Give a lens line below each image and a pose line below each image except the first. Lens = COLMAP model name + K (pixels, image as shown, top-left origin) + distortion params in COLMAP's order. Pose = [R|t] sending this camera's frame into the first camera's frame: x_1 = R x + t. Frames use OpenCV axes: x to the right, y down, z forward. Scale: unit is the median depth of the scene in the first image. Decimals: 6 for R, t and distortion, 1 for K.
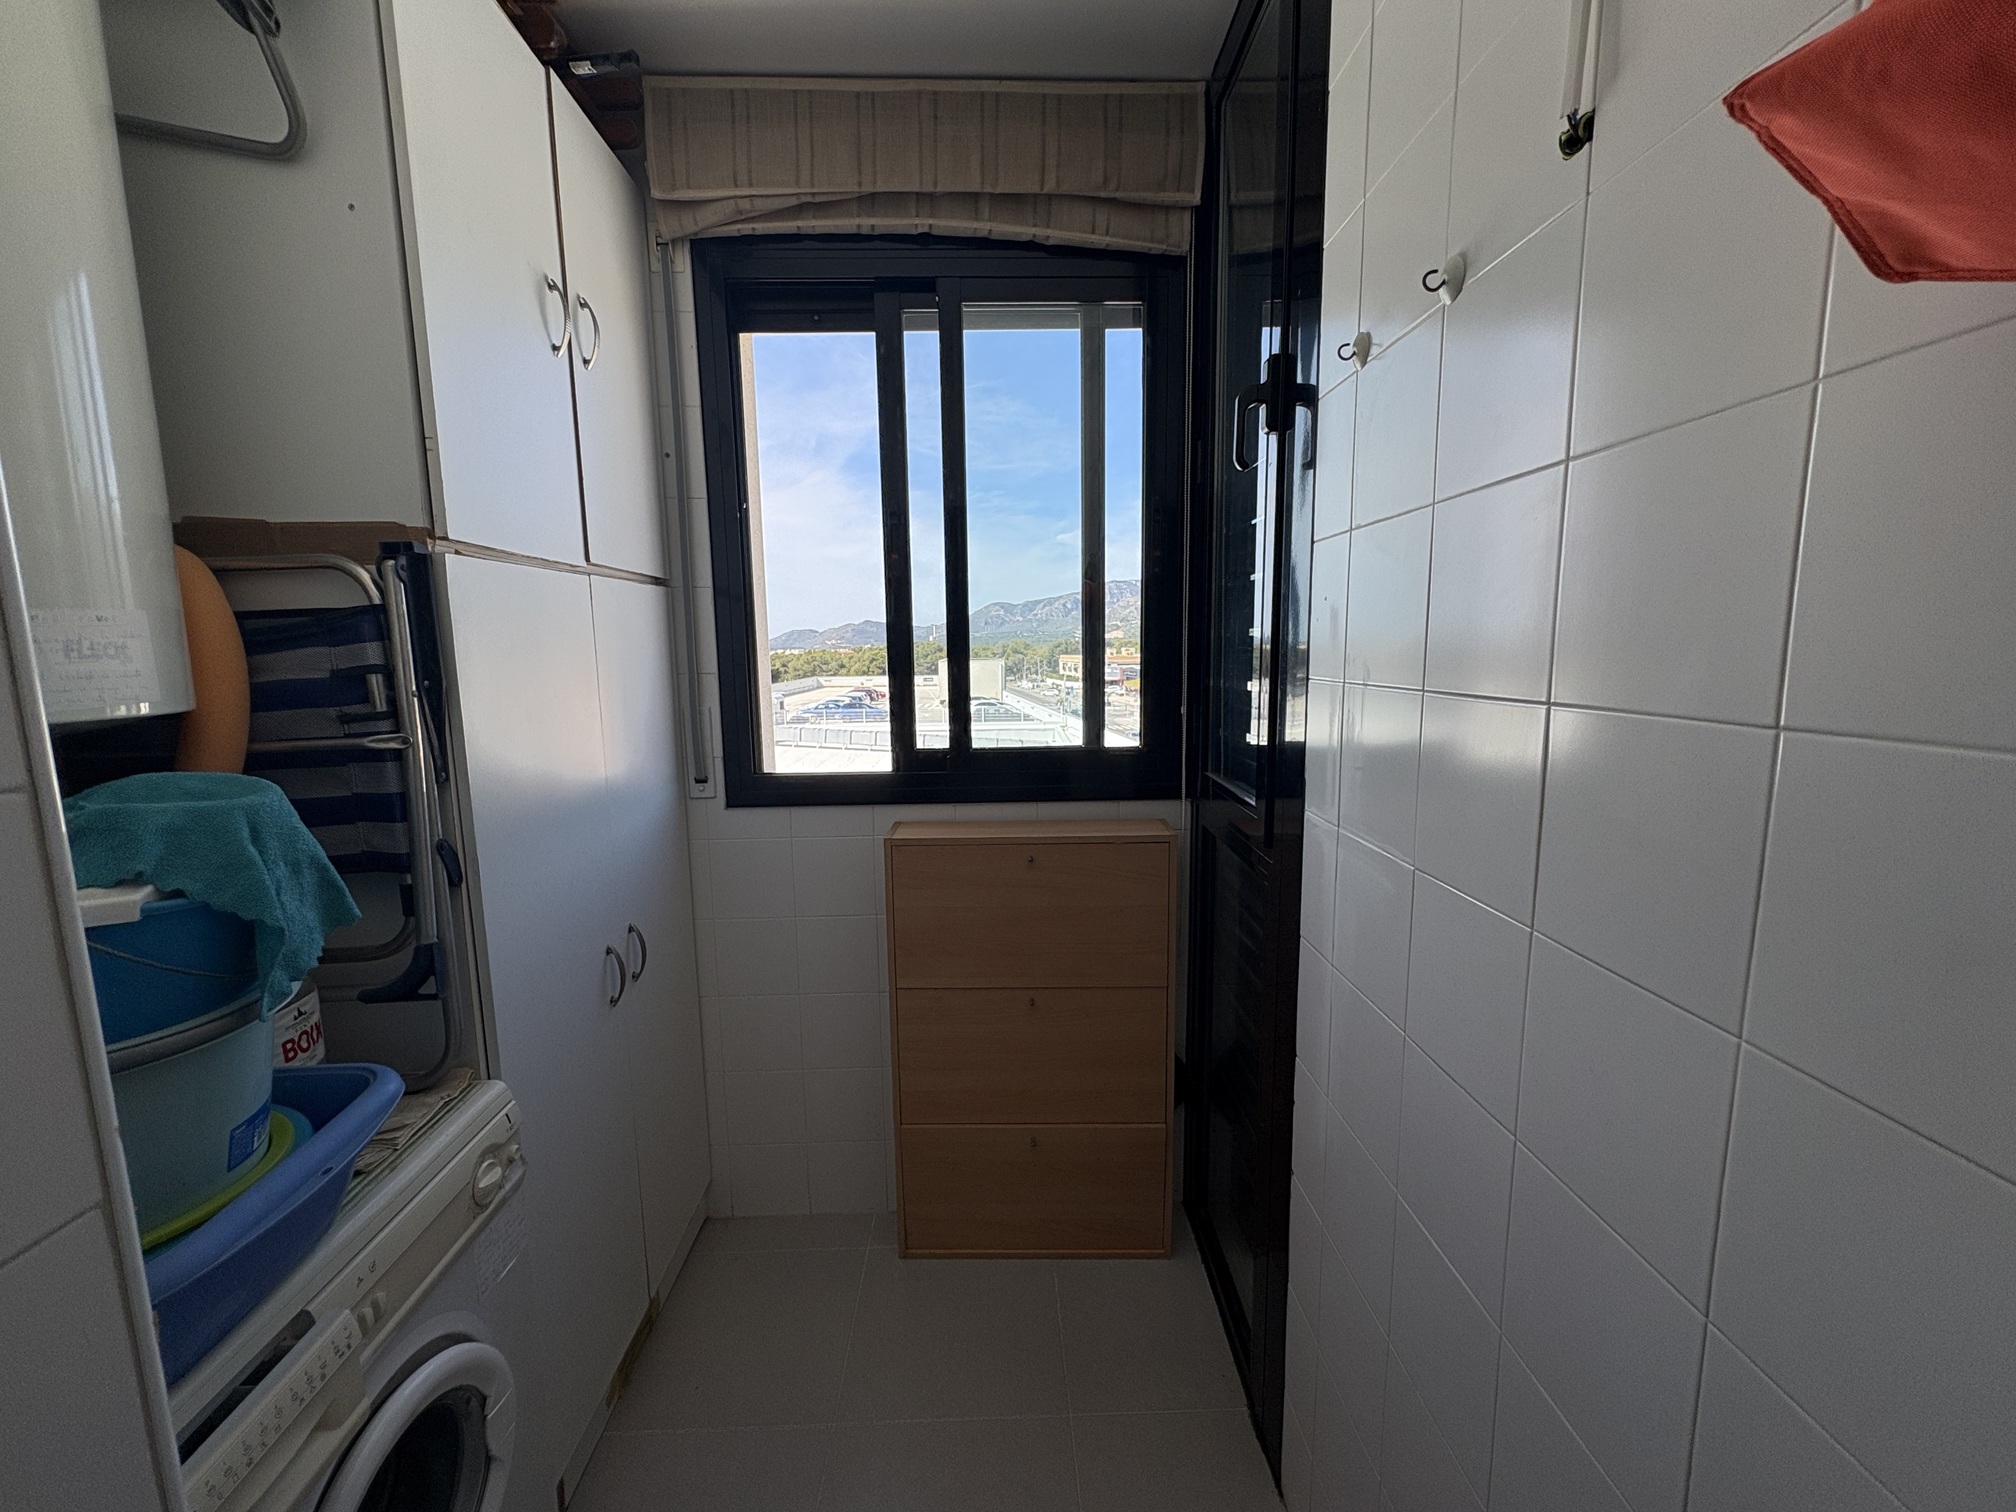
lens RADIAL K [[801.5, 0, 1006.1], [0, 801.5, 766.1], [0, 0, 1]] dist [-0.001519, 0.000874]
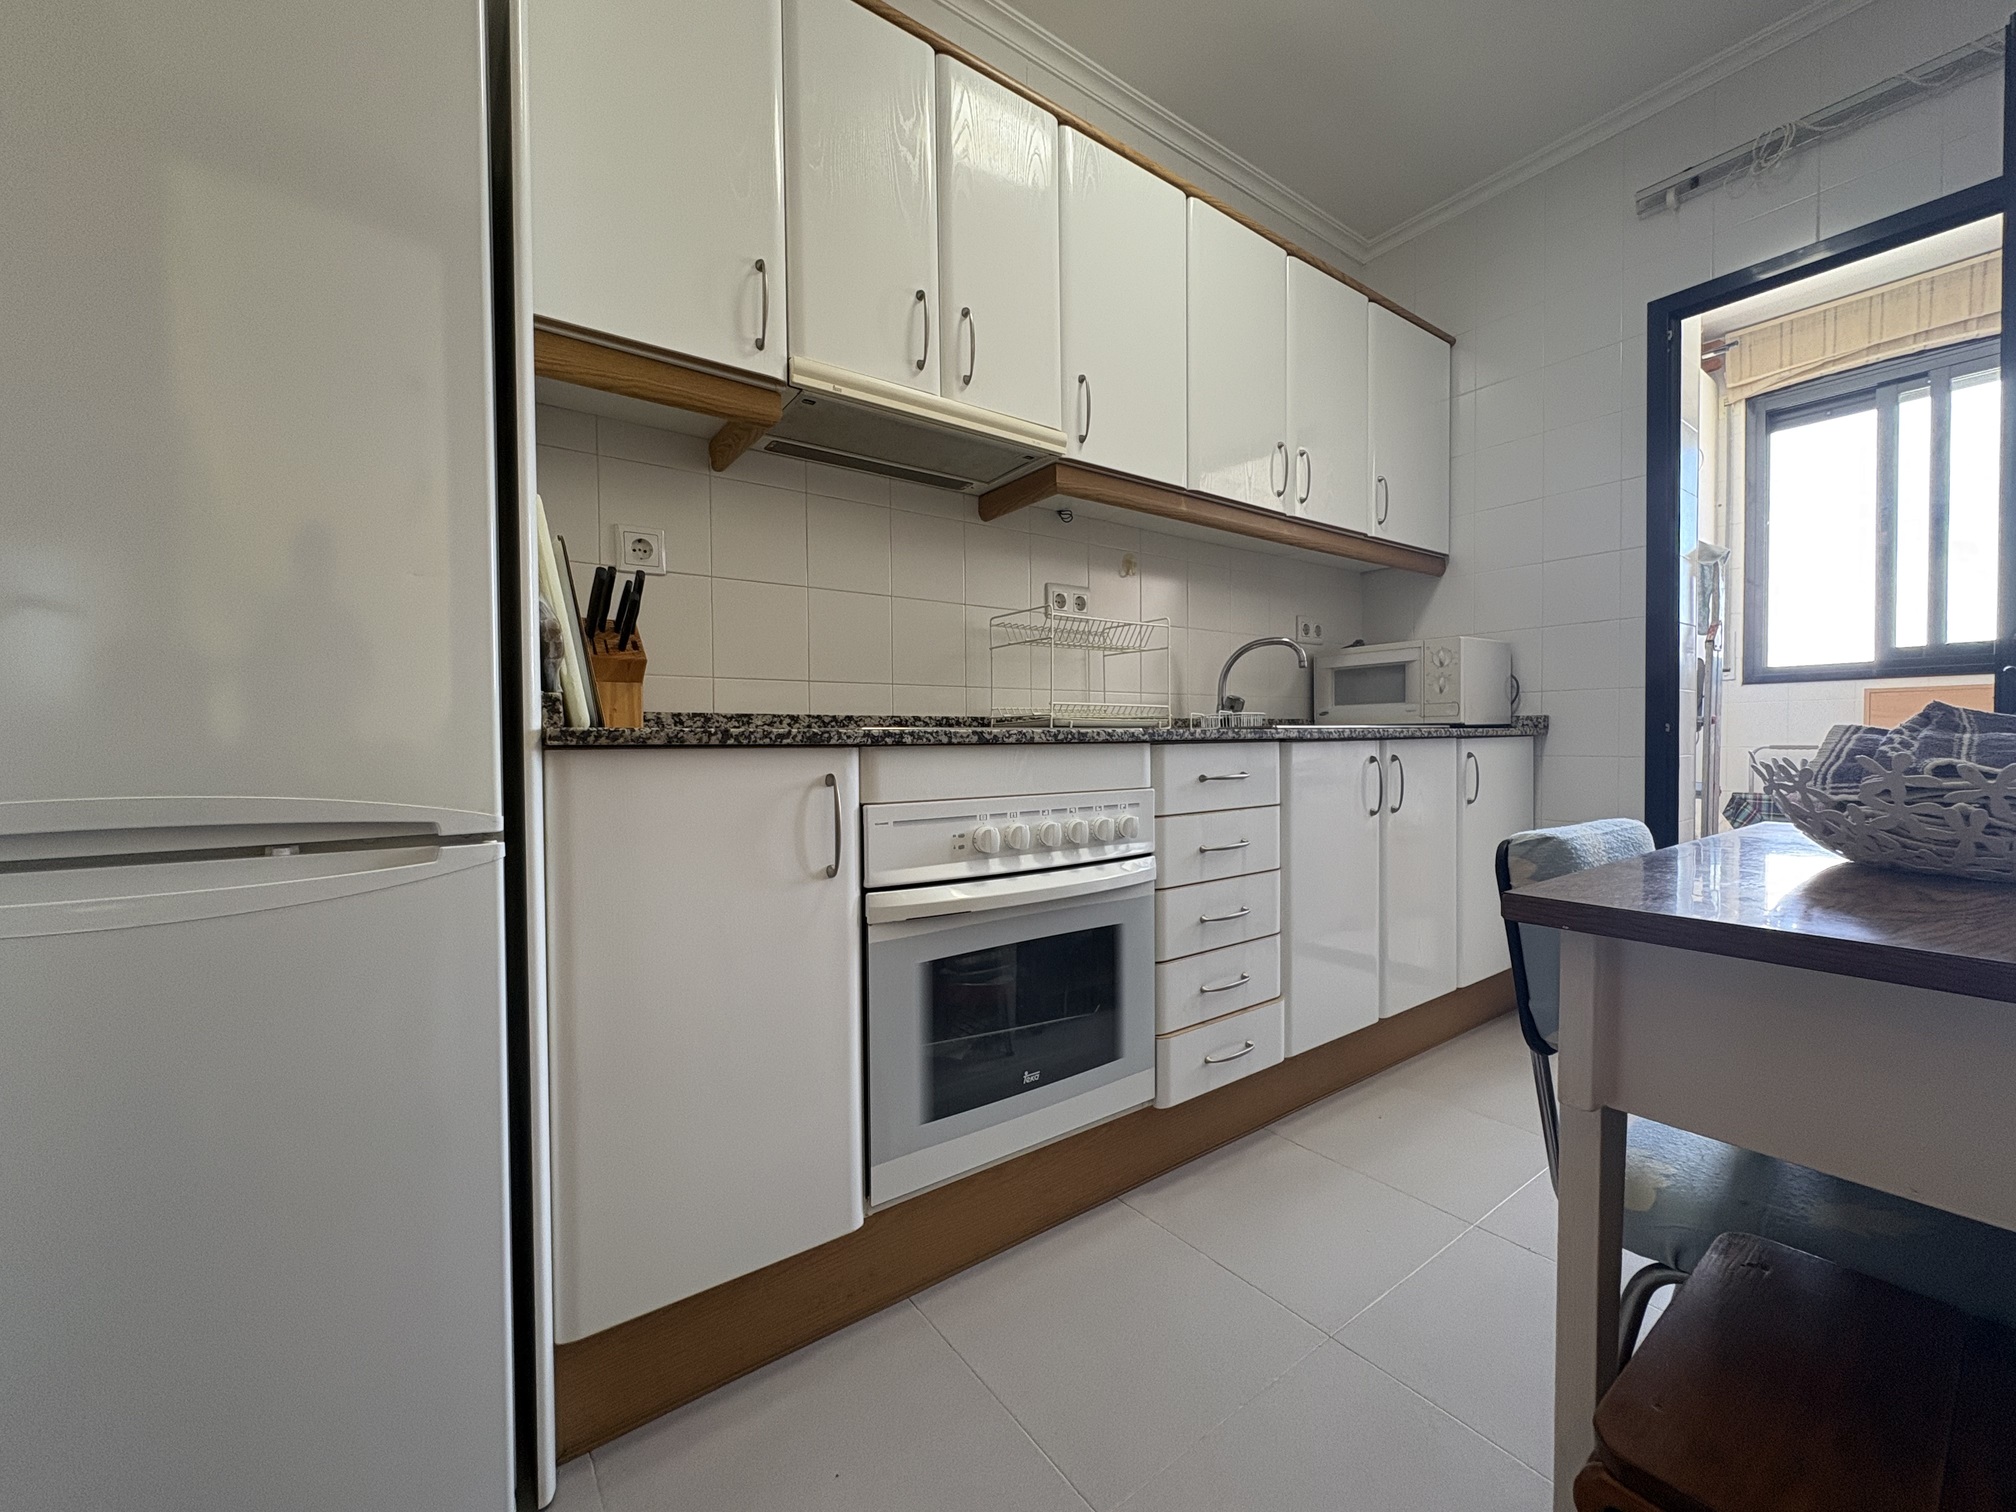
lens RADIAL K [[801.5, 0, 1004.6], [0, 801.5, 759.9], [0, 0, 1]] dist [-0.001519, 0.000874]
pose [[0.570254, 0.026250, -0.821049, 0.218409], [-0.107062, 0.993339, -0.042602, 0.523772], [0.814462, 0.112197, 0.569266, -1.534330]]
